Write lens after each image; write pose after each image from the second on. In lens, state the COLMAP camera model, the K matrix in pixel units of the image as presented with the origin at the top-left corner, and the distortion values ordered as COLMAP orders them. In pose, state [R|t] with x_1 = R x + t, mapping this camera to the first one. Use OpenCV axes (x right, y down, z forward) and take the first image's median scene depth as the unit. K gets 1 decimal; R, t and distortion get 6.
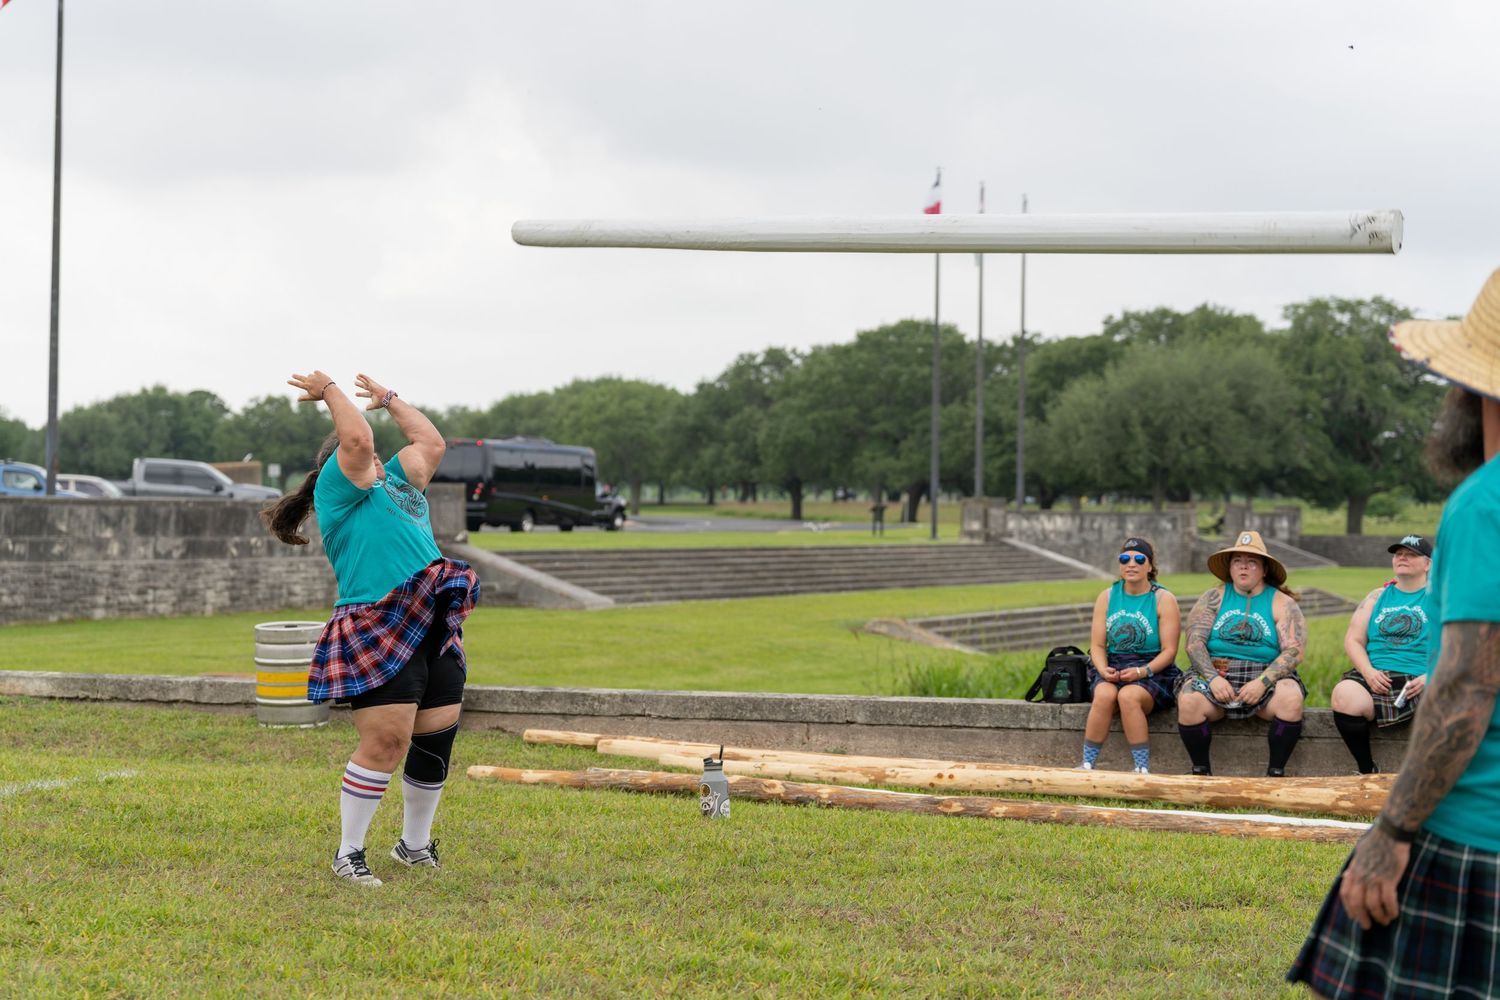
lens RADIAL K [[3145.1, 0, 742.5], [0, 3145.1, 502.1], [0, 0, 1]] dist [0.043210, 0.000000]
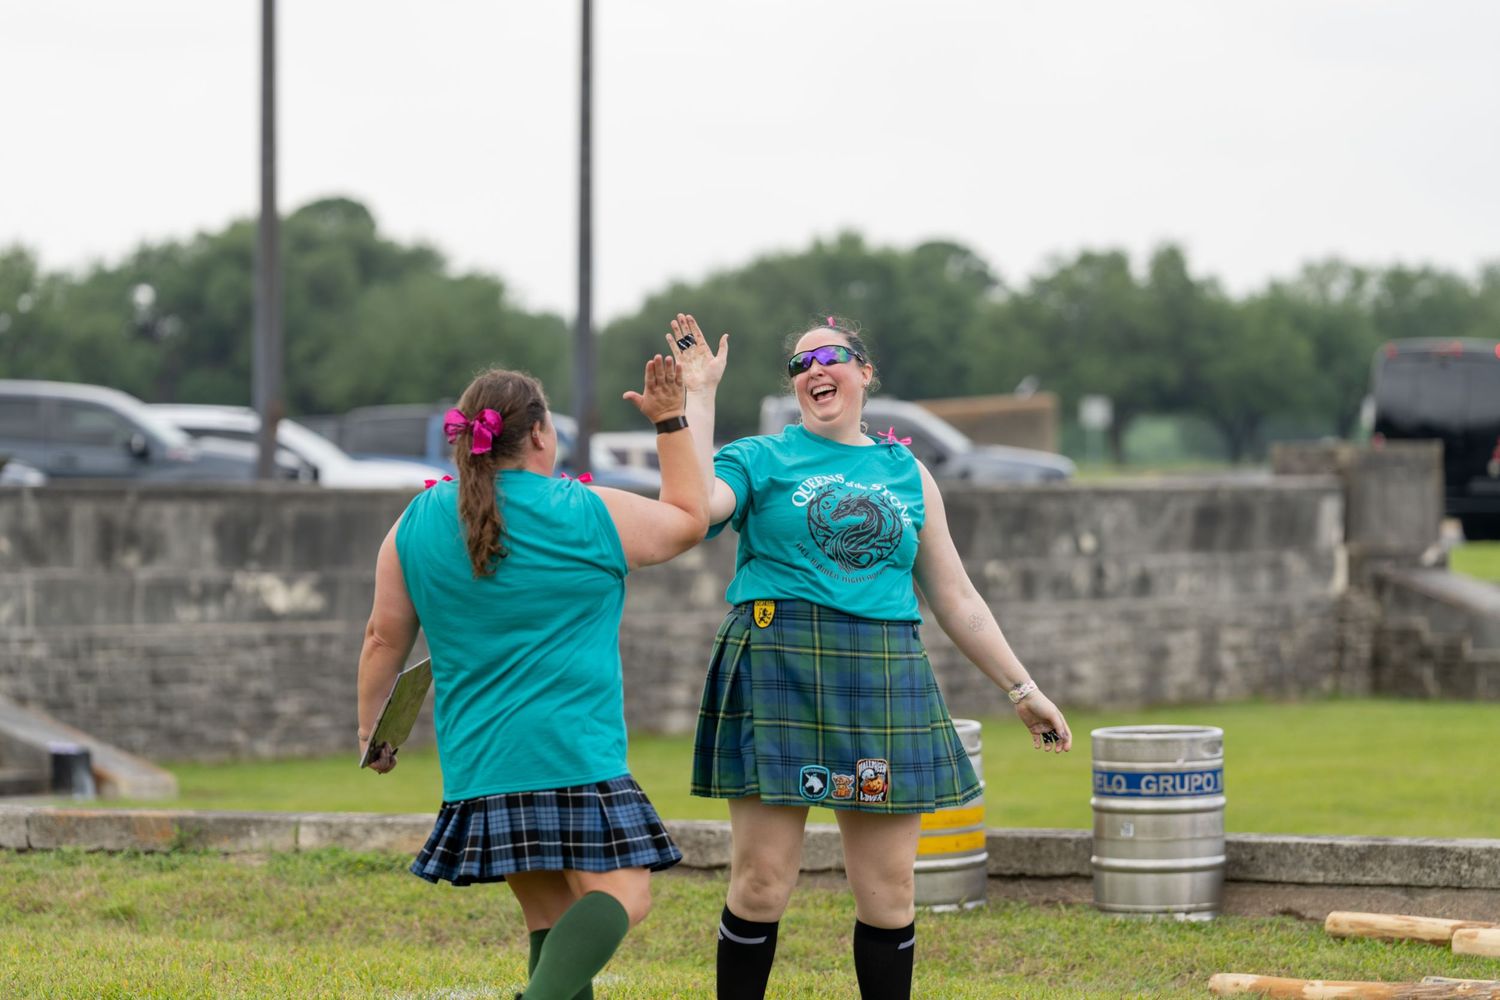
lens RADIAL K [[6979.3, 0, 751.2], [0, 6979.3, 502.0], [0, 0, 1]] dist [0.079574, 0.000000]
pose [[0.980411, -0.014412, -0.196435, 0.066566], [0.015132, 0.999883, 0.002169, -0.003430], [0.196381, -0.005099, 0.980514, -0.199635]]
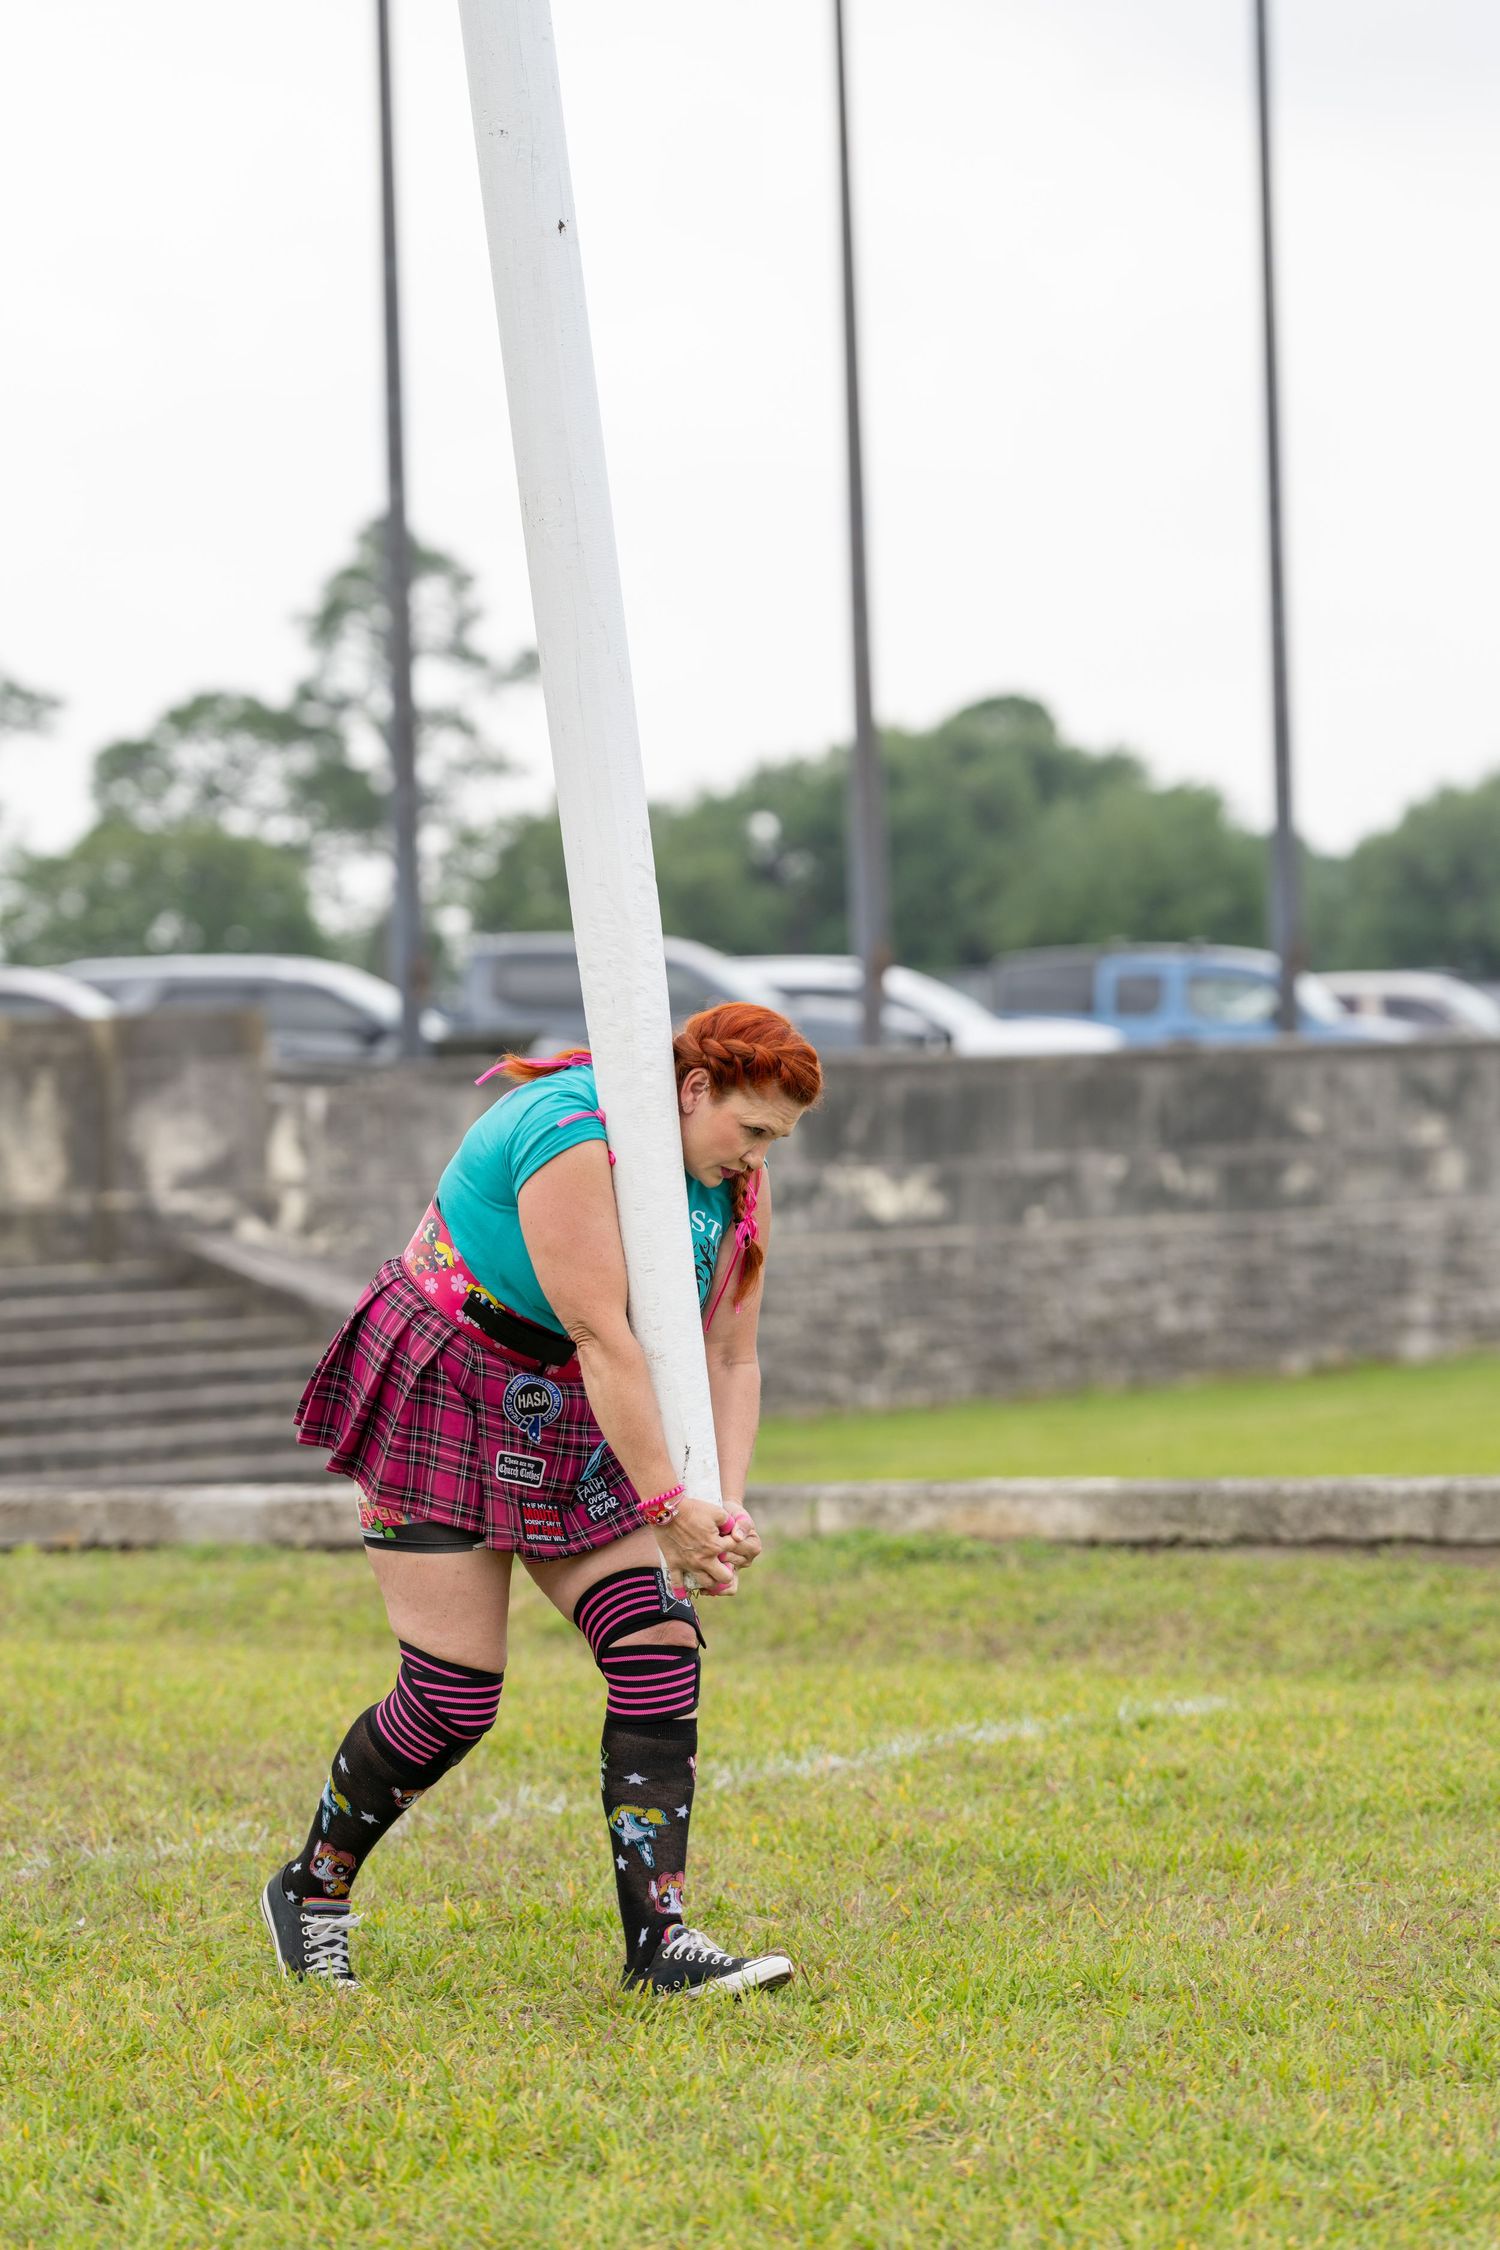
lens RADIAL K [[8875.3, 0, 754.1], [0, 8875.3, 1124.3], [0, 0, 1]] dist [0.023047, 0.000000]
pose [[0.957788, -0.047583, -0.283510, 0.066645], [0.050974, 0.998689, 0.004589, 0.000664], [0.282920, -0.018847, 0.958958, -0.111292]]
